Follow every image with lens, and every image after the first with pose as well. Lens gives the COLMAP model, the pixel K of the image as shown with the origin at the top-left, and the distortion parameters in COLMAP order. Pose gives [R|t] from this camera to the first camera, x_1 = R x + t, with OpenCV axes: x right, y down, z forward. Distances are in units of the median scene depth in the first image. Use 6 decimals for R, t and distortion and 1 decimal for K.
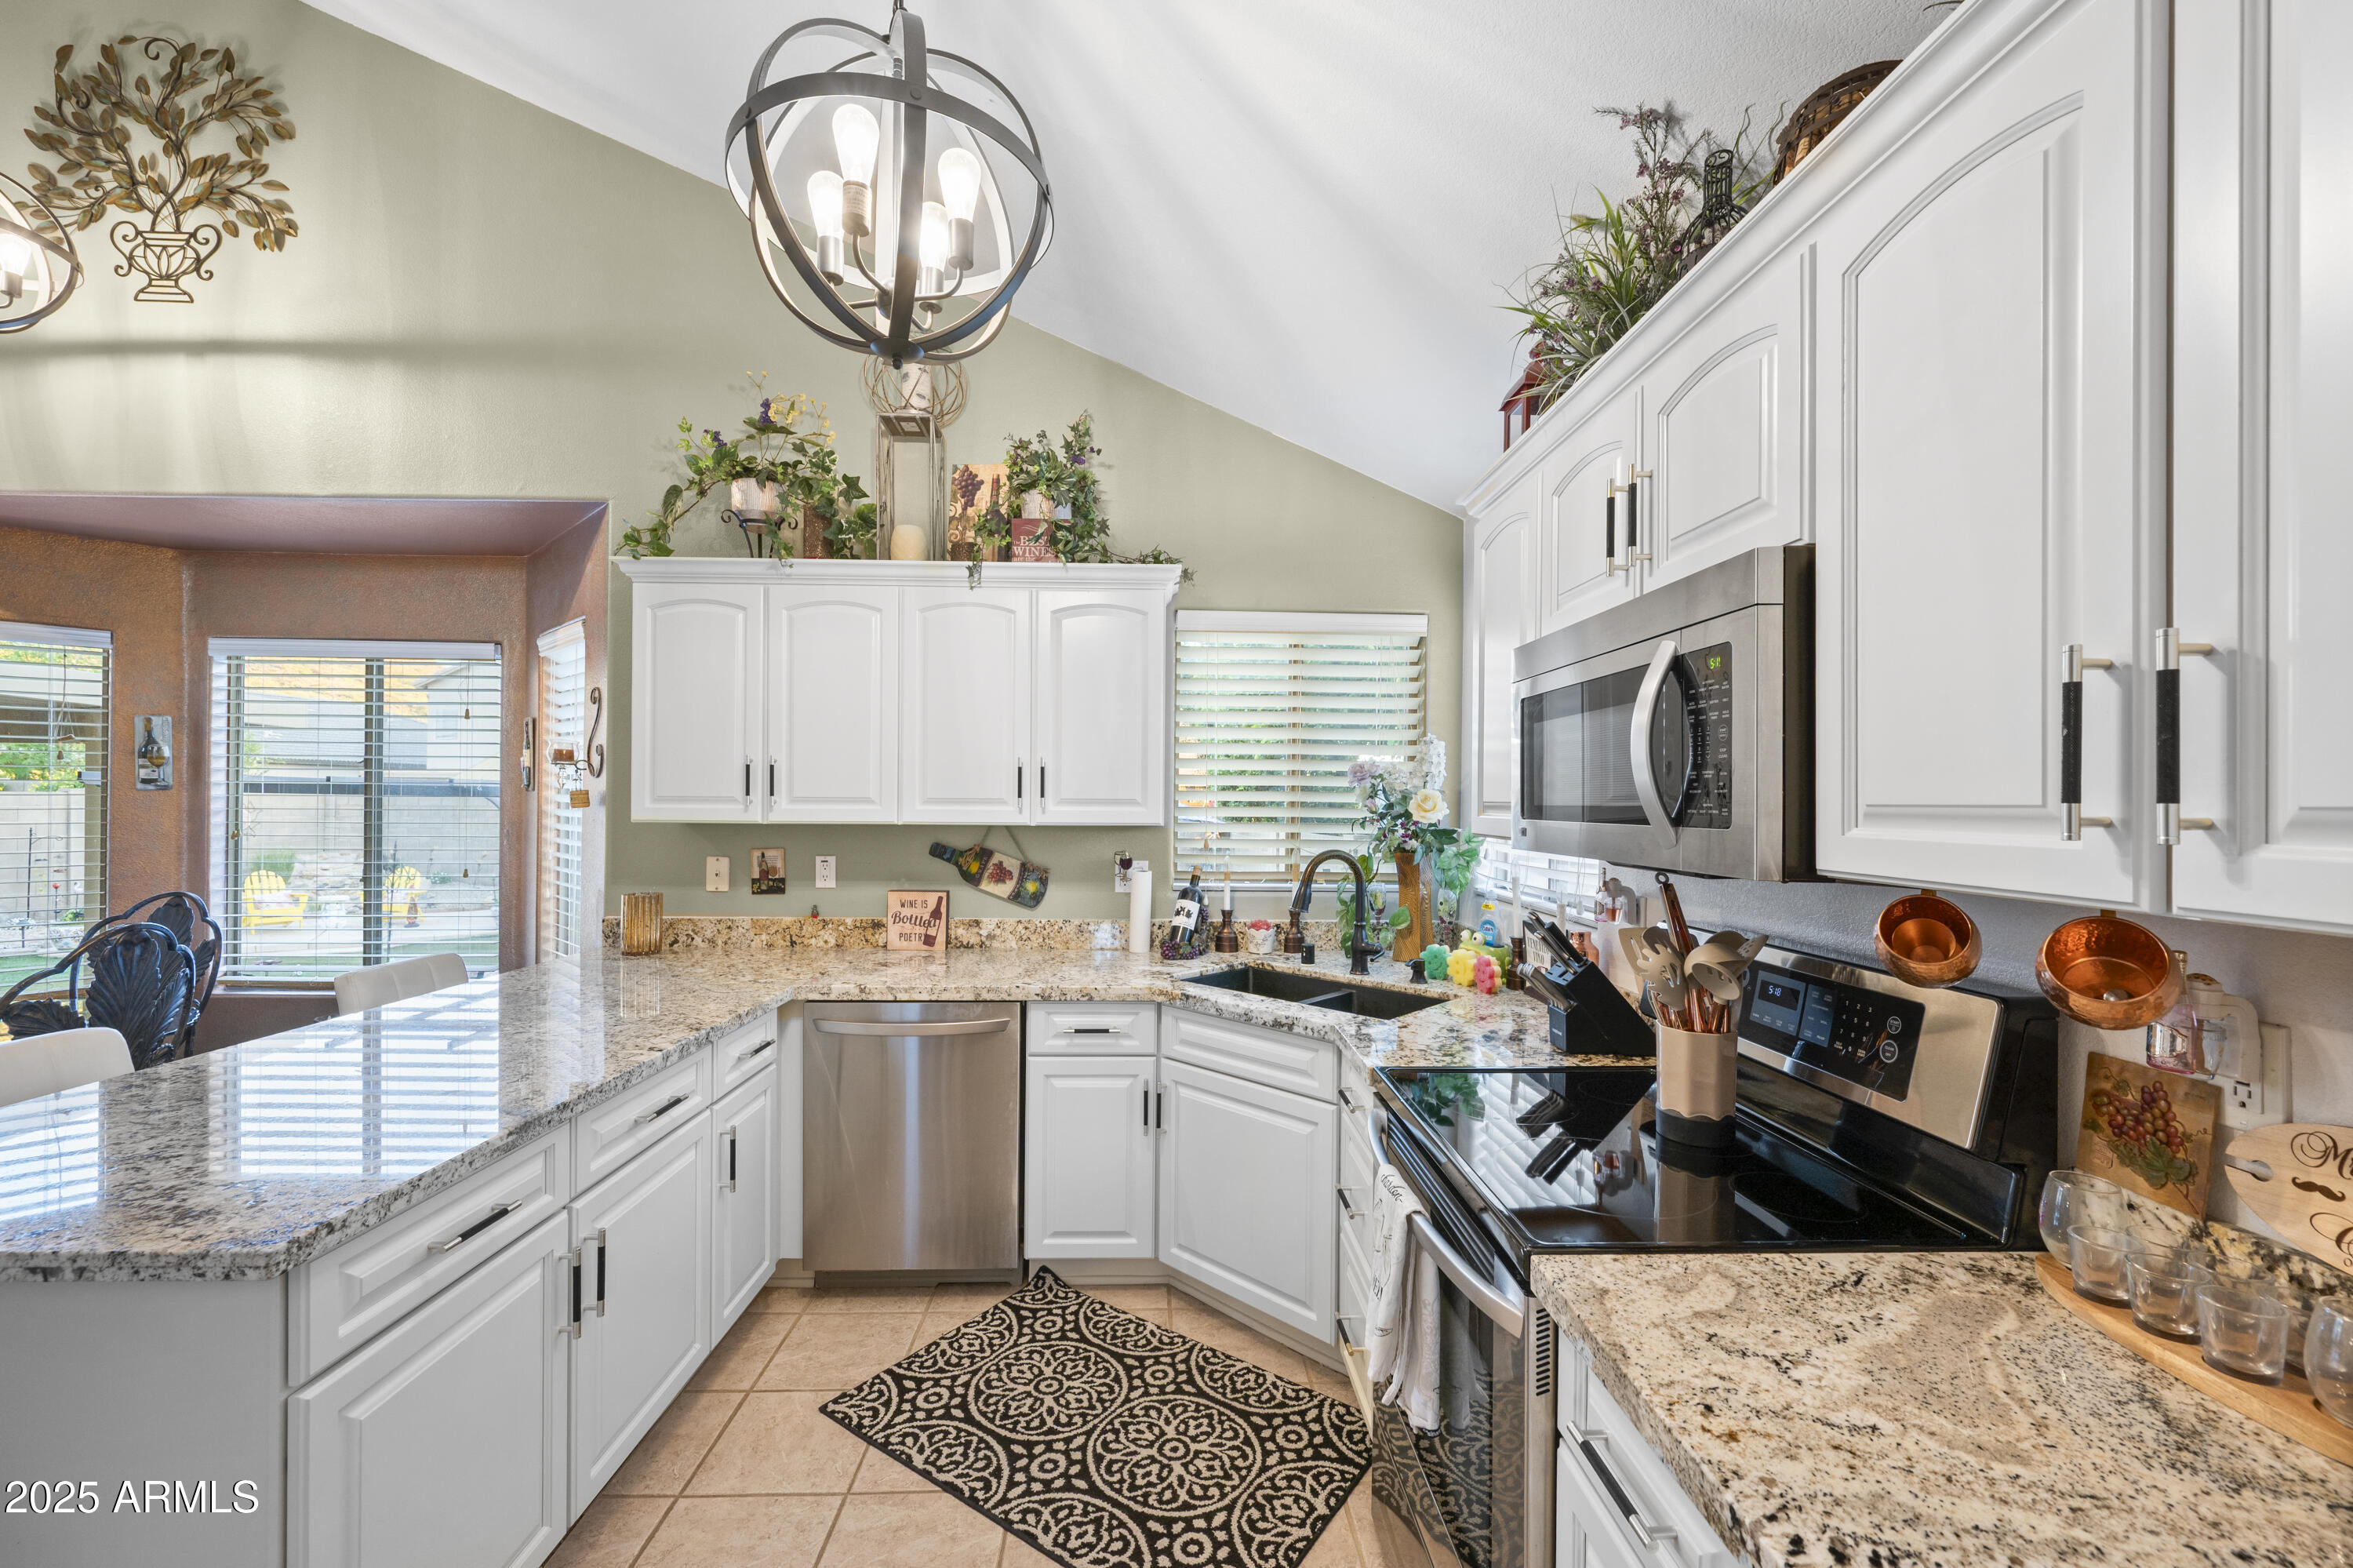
lens RADIAL K [[933.7, 0, 1179.7], [0, 933.7, 789.8], [0, 0, 1]] dist [0.001164, -0.000522]
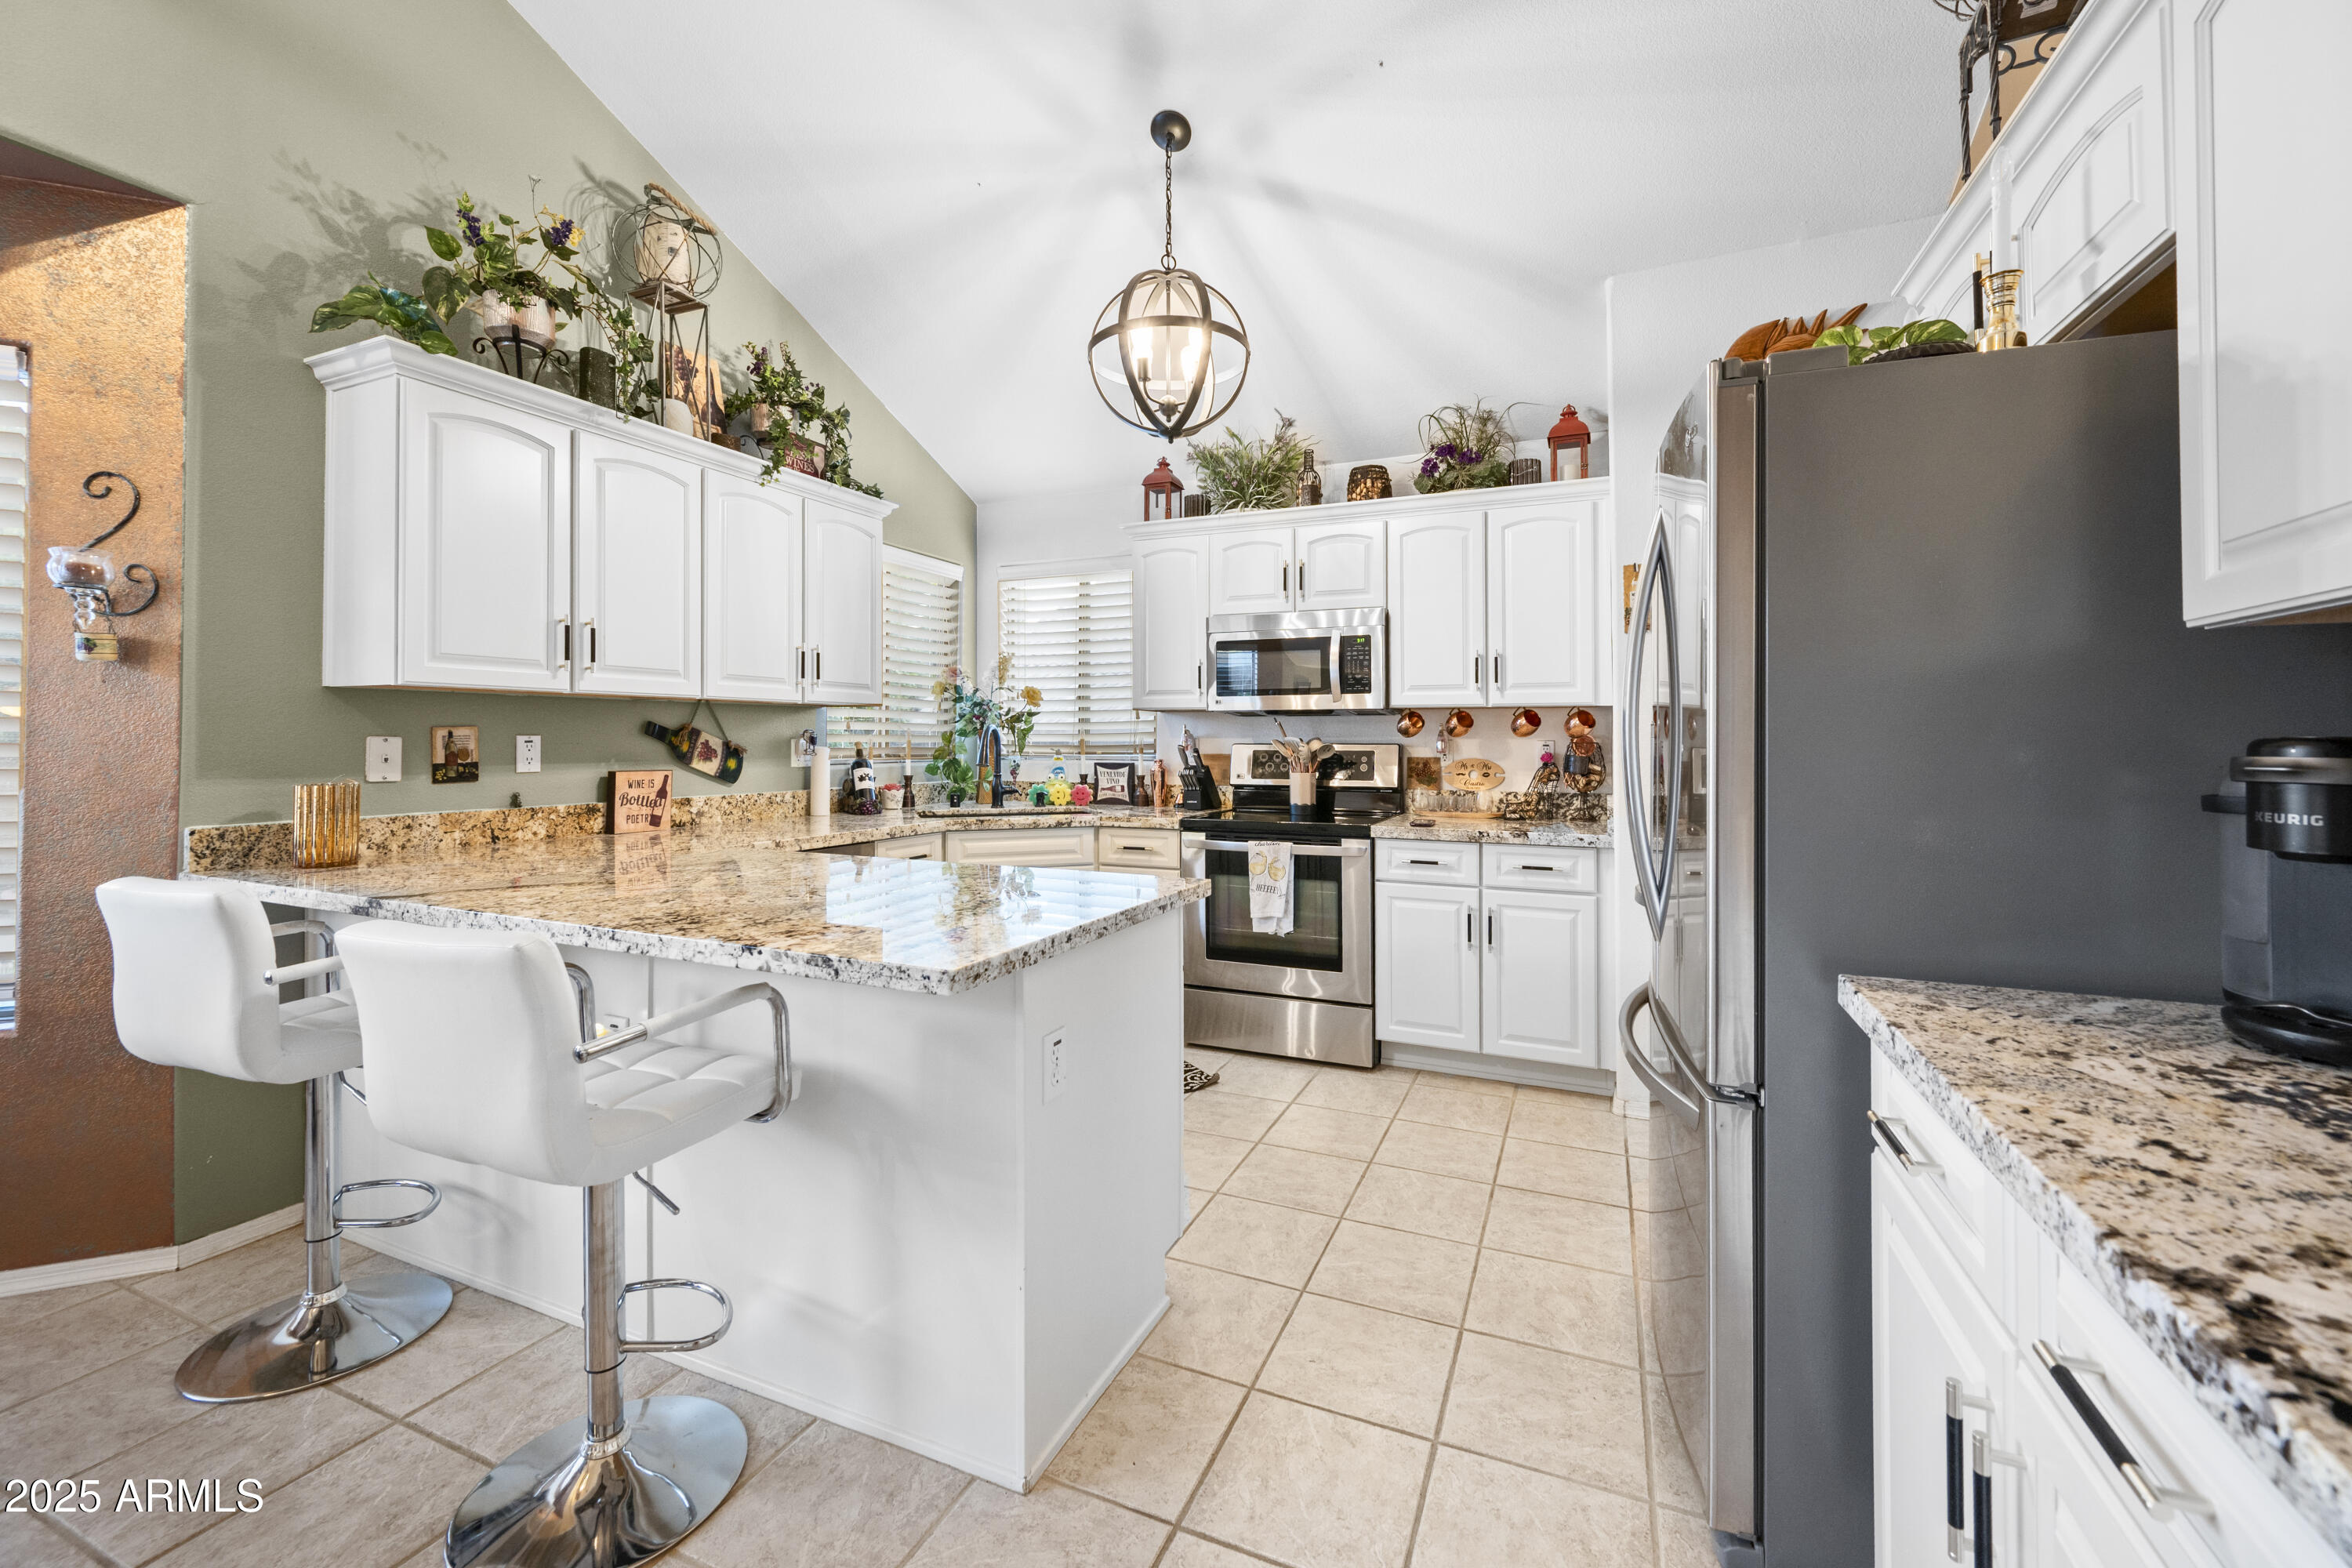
lens RADIAL K [[933.2, 0, 1205.6], [0, 933.2, 732.7], [0, 0, 1]] dist [0.001164, -0.000522]
pose [[0.414365, -0.001076, 0.910110, -0.910419], [-0.008570, 0.999950, 0.005084, 0.058785], [-0.910071, -0.009906, 0.414335, 0.071361]]
